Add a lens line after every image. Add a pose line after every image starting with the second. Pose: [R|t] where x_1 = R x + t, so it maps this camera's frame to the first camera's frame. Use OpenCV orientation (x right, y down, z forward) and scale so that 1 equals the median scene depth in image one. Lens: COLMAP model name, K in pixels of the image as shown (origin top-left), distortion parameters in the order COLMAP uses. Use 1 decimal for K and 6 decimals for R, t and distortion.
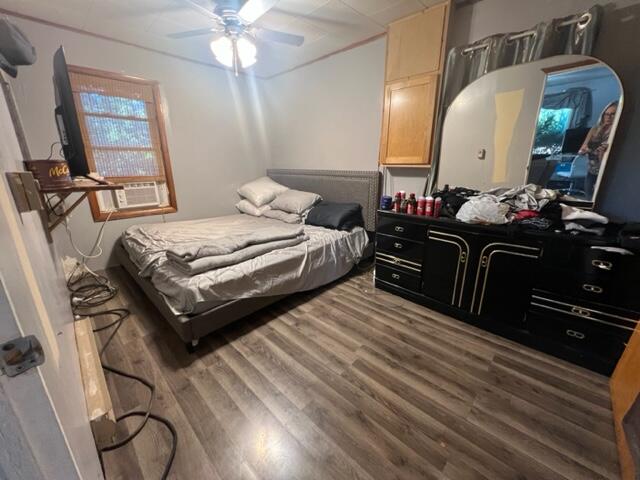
lens RADIAL K [[256.9, 0, 321.5], [0, 256.9, 238.5], [0, 0, 1]] dist [-0.002566, 0.000179]
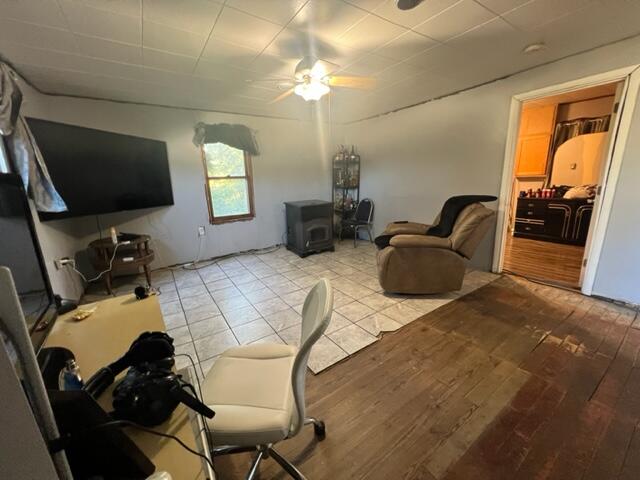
lens RADIAL K [[256.9, 0, 319.5], [0, 256.9, 239.1], [0, 0, 1]] dist [-0.002566, 0.000179]
pose [[0.977072, 0.009622, -0.212693, -1.016260], [-0.019965, 0.998717, -0.046535, 0.401011], [0.211973, 0.049714, 0.976010, -1.530718]]
